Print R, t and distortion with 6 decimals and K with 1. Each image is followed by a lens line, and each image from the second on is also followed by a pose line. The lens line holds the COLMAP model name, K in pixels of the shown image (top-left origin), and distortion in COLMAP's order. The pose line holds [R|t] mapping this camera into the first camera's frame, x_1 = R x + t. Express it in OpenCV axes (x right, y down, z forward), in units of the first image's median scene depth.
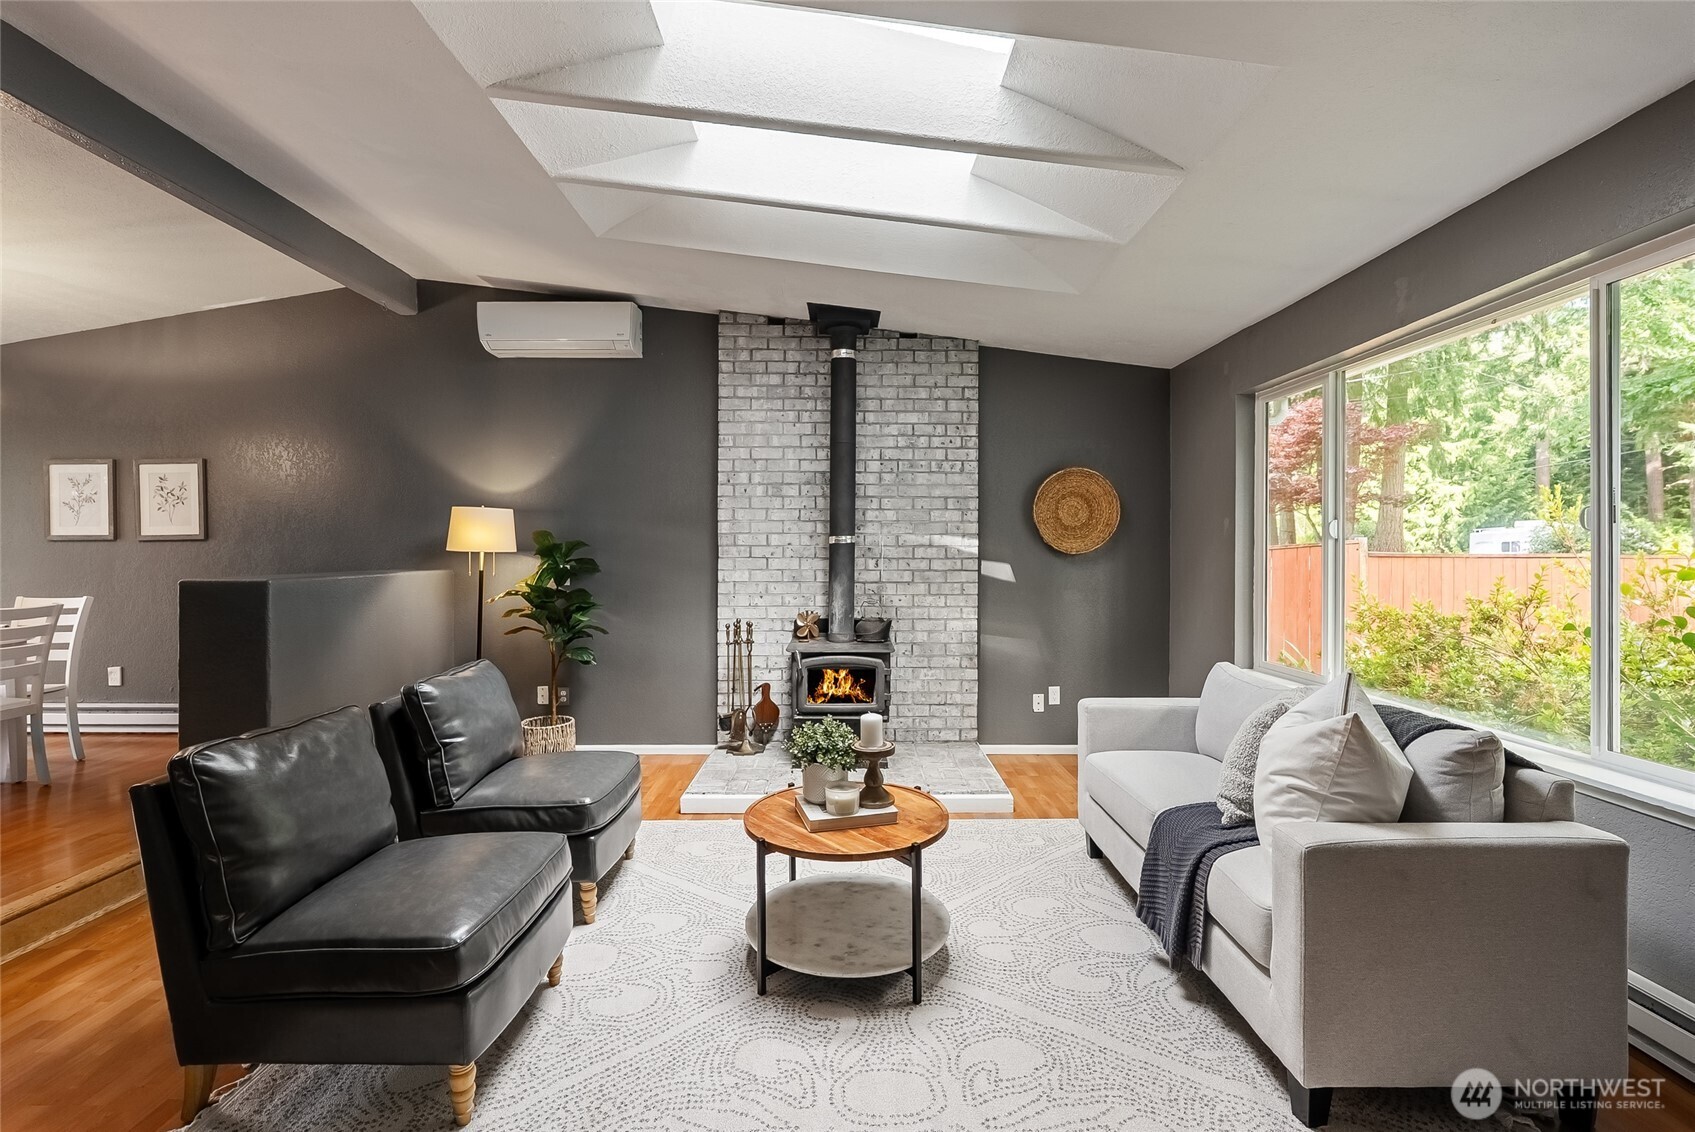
lens RADIAL K [[757.6, 0, 847.7], [0, 757.6, 557.1], [0, 0, 1]] dist [-0.001354, 0.000975]
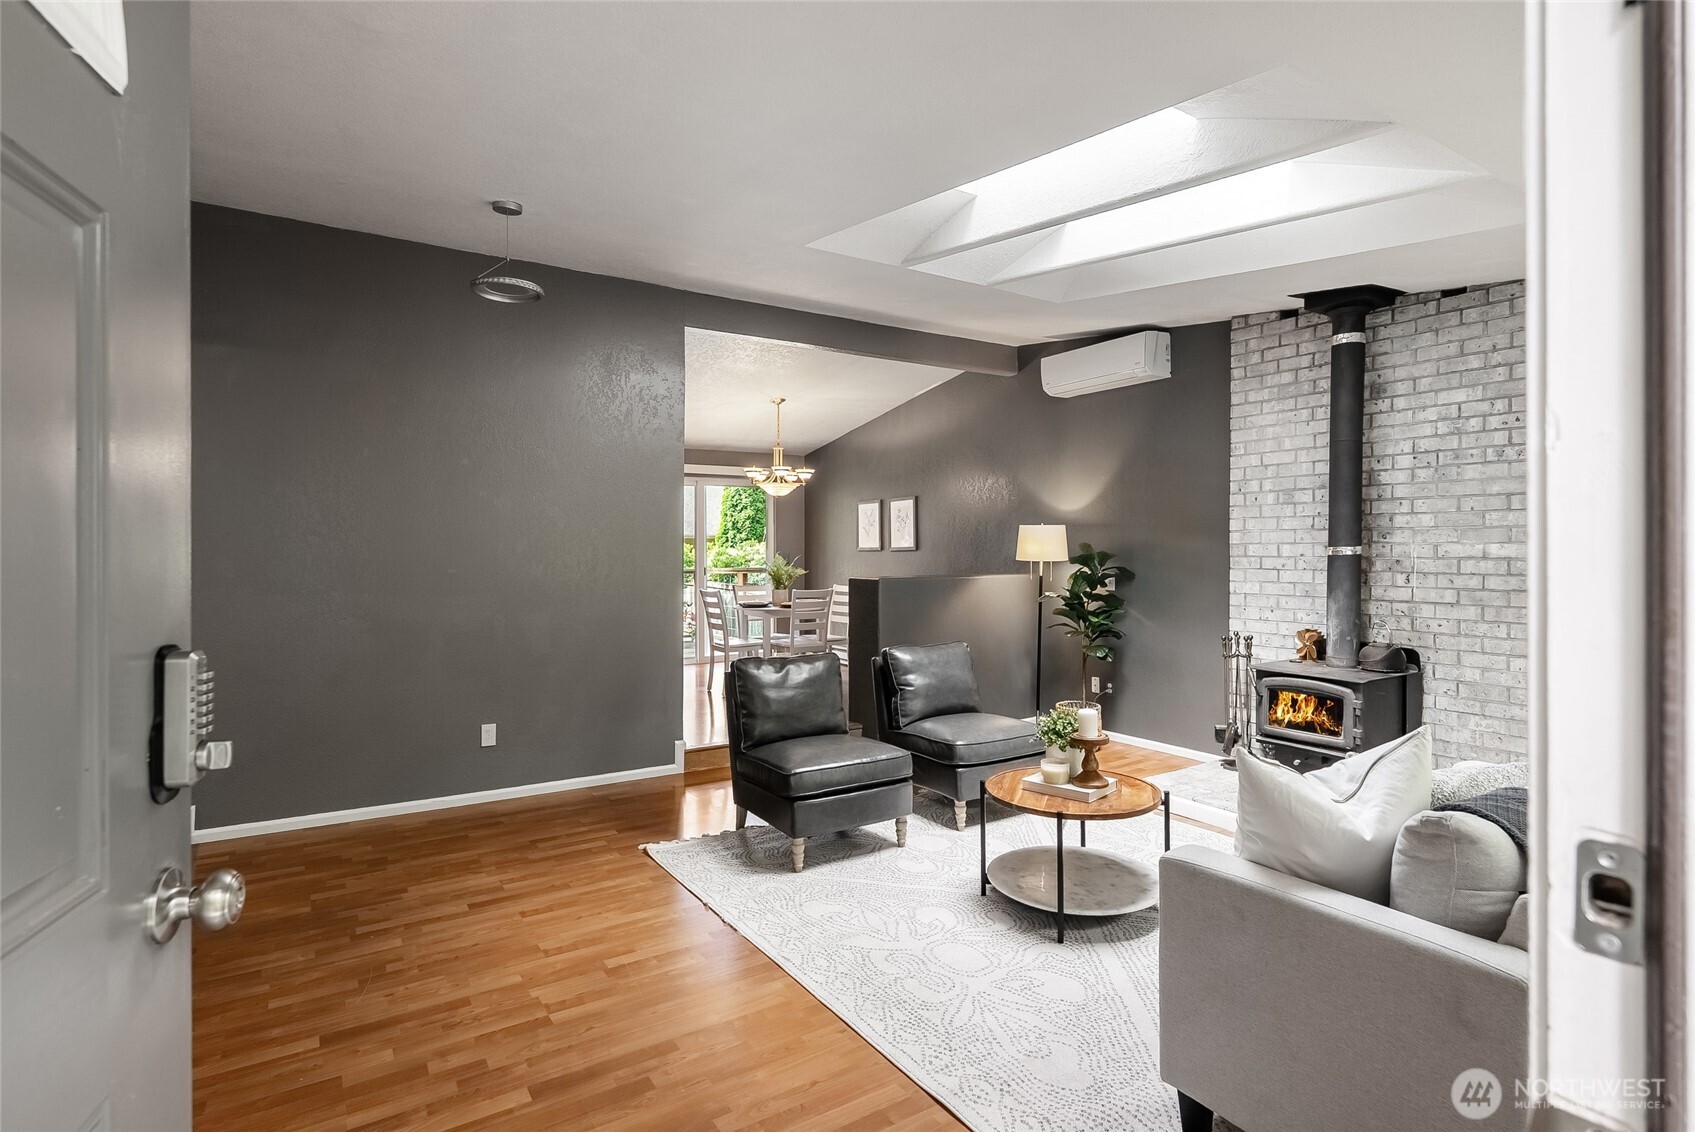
lens RADIAL K [[843.9, 0, 847.7], [0, 843.9, 562.0], [0, 0, 1]] dist [-0.002142, 0.000443]
pose [[0.539042, 0.011361, -0.842202, 0.483942], [-0.004708, 0.999934, 0.010476, -0.016847], [0.842266, -0.001682, 0.539060, -0.009151]]
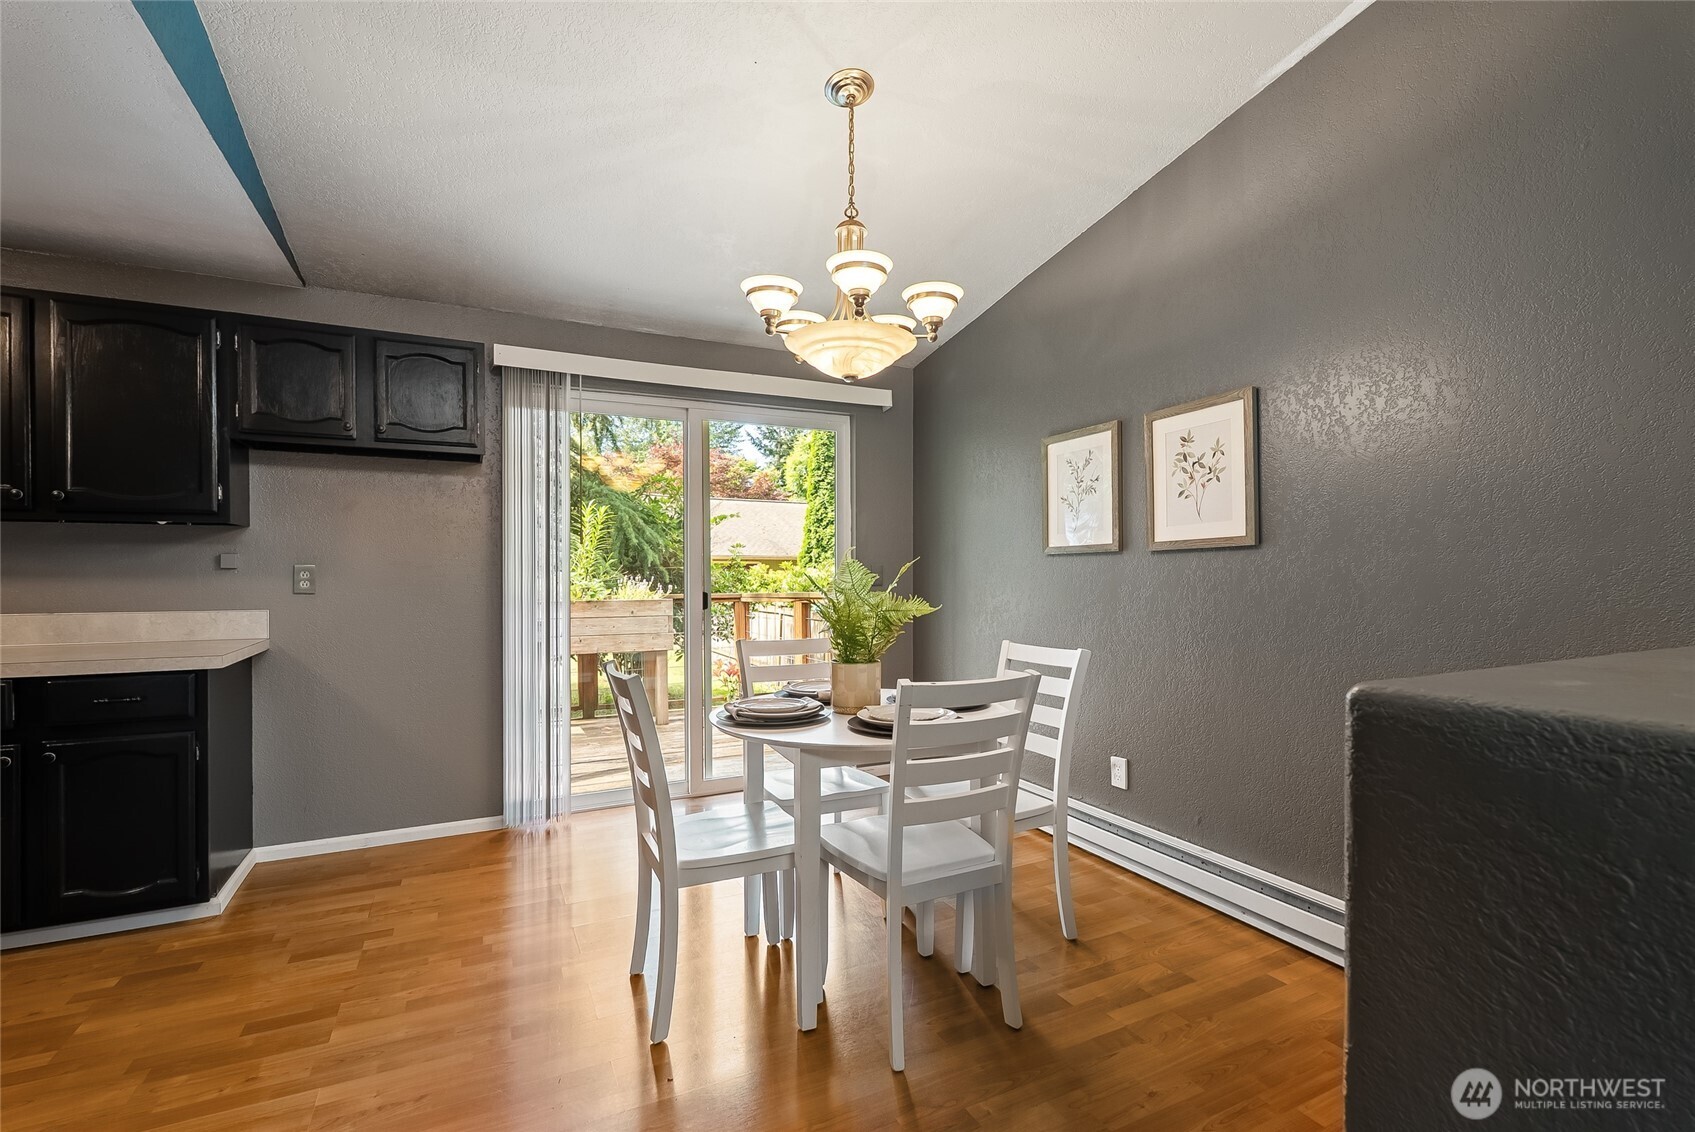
lens RADIAL K [[757.6, 0, 844.3], [0, 757.6, 577.1], [0, 0, 1]] dist [-0.001354, 0.000975]
pose [[0.435903, 0.001639, -0.899992, -0.518004], [-0.004910, 0.999988, -0.000557, -0.000640], [0.899980, 0.004662, 0.435906, 0.536711]]
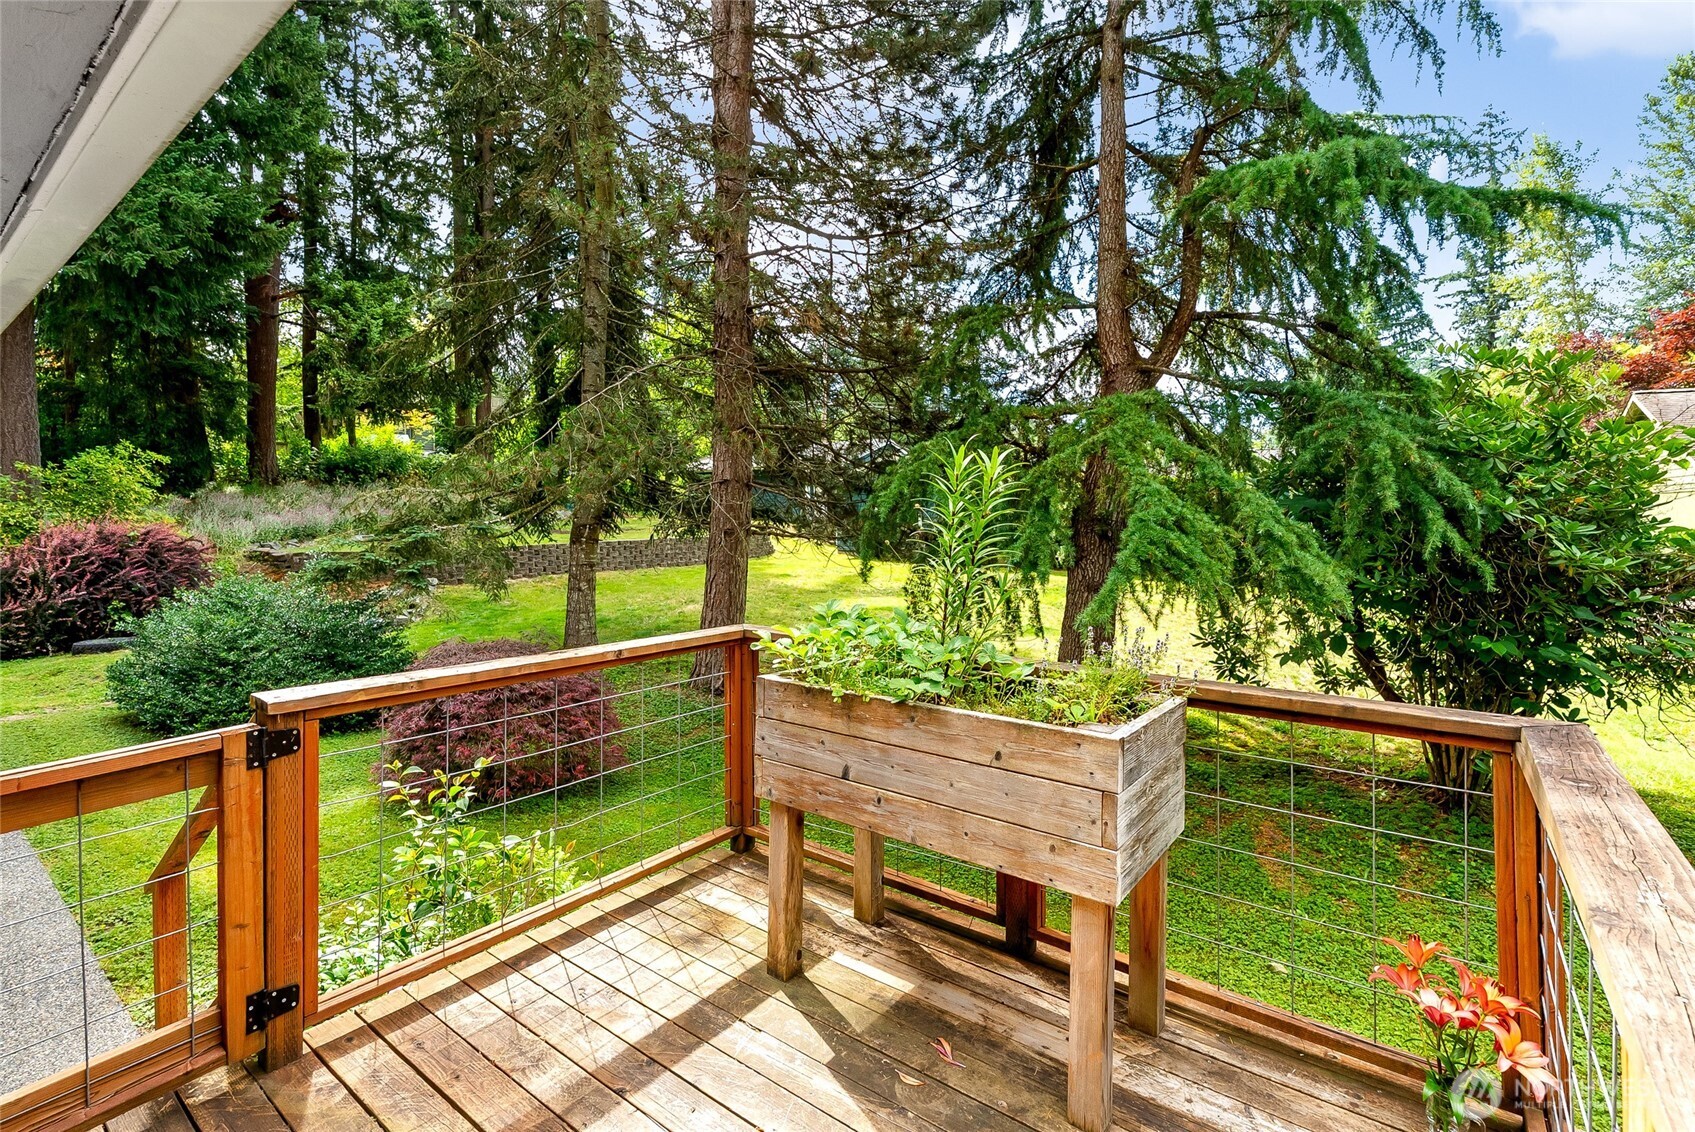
lens RADIAL K [[757.6, 0, 861.5], [0, 757.6, 524.1], [0, 0, 1]] dist [-0.001354, 0.000975]
pose [[-0.606132, 0.013235, -0.795254, -1.420359], [-0.005383, 0.999770, 0.020741, -0.084019], [0.795346, 0.016853, -0.605922, 0.972178]]
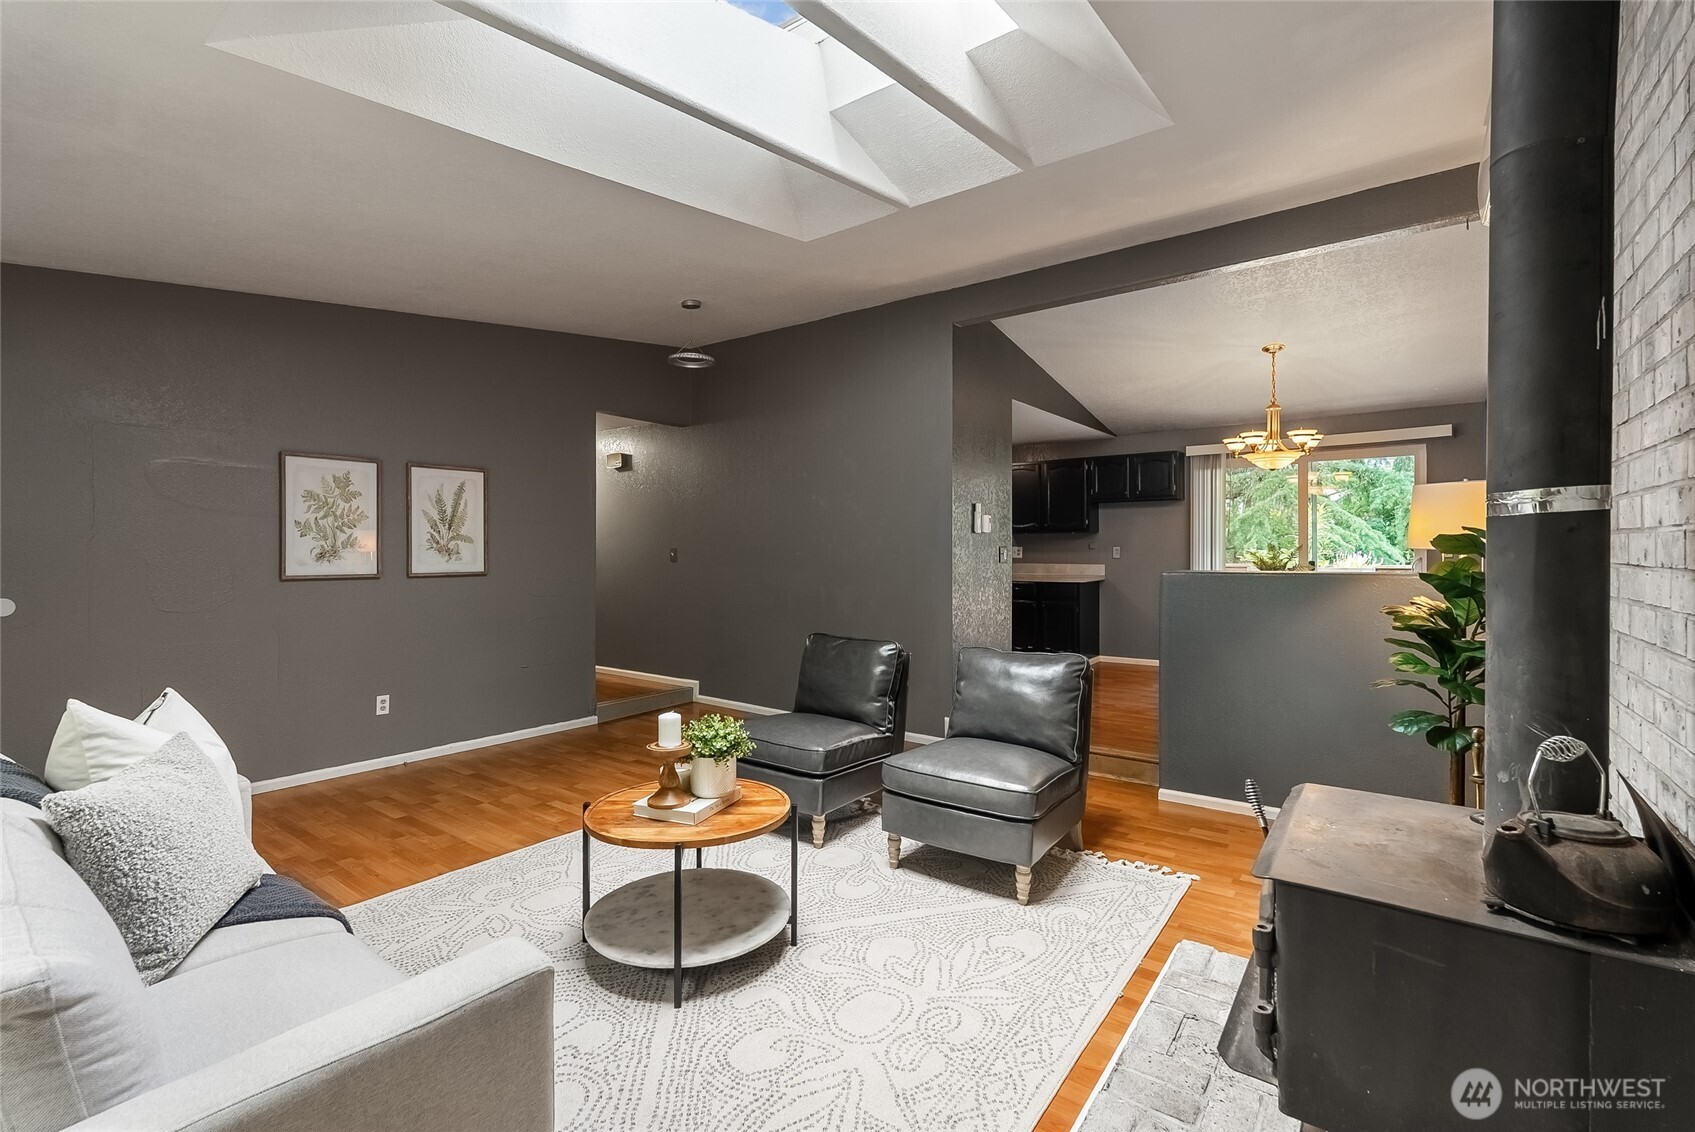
lens RADIAL K [[757.6, 0, 845.7], [0, 757.6, 553.6], [0, 0, 1]] dist [-0.001354, 0.000975]
pose [[-0.603236, 0.003798, -0.797553, 0.358544], [-0.005224, 0.999948, 0.008713, -0.005993], [0.797545, 0.009422, -0.603186, 0.926764]]
